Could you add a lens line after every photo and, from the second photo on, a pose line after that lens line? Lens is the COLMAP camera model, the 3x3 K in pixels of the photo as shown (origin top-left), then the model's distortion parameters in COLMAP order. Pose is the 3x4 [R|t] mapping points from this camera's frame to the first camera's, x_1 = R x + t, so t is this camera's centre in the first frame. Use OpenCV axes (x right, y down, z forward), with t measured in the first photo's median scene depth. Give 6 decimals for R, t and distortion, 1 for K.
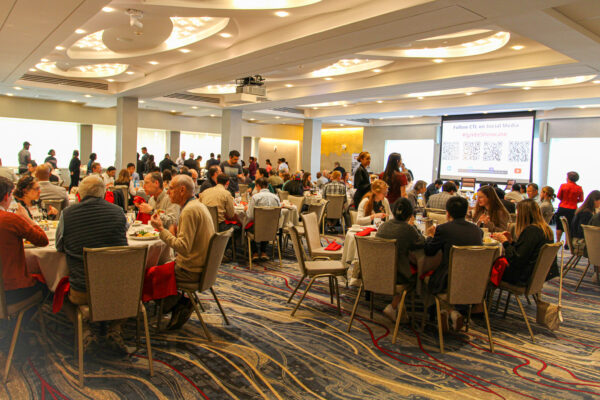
lens RADIAL K [[469.6, 0, 300.0], [0, 469.6, 200.0], [0, 0, 1]] dist [-0.066400, 0.004805]
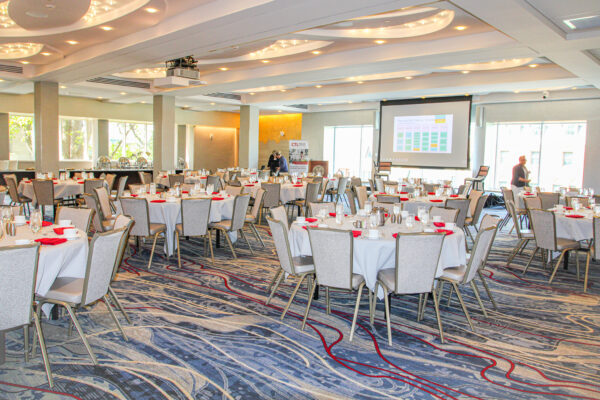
lens RADIAL K [[469.6, 0, 300.0], [0, 469.6, 200.0], [0, 0, 1]] dist [-0.066400, 0.004805]
pose [[0.991284, -0.028072, 0.128716, 0.001750], [0.024726, 0.999316, 0.027514, -0.005177], [-0.129401, -0.024091, 0.991300, 0.113498]]
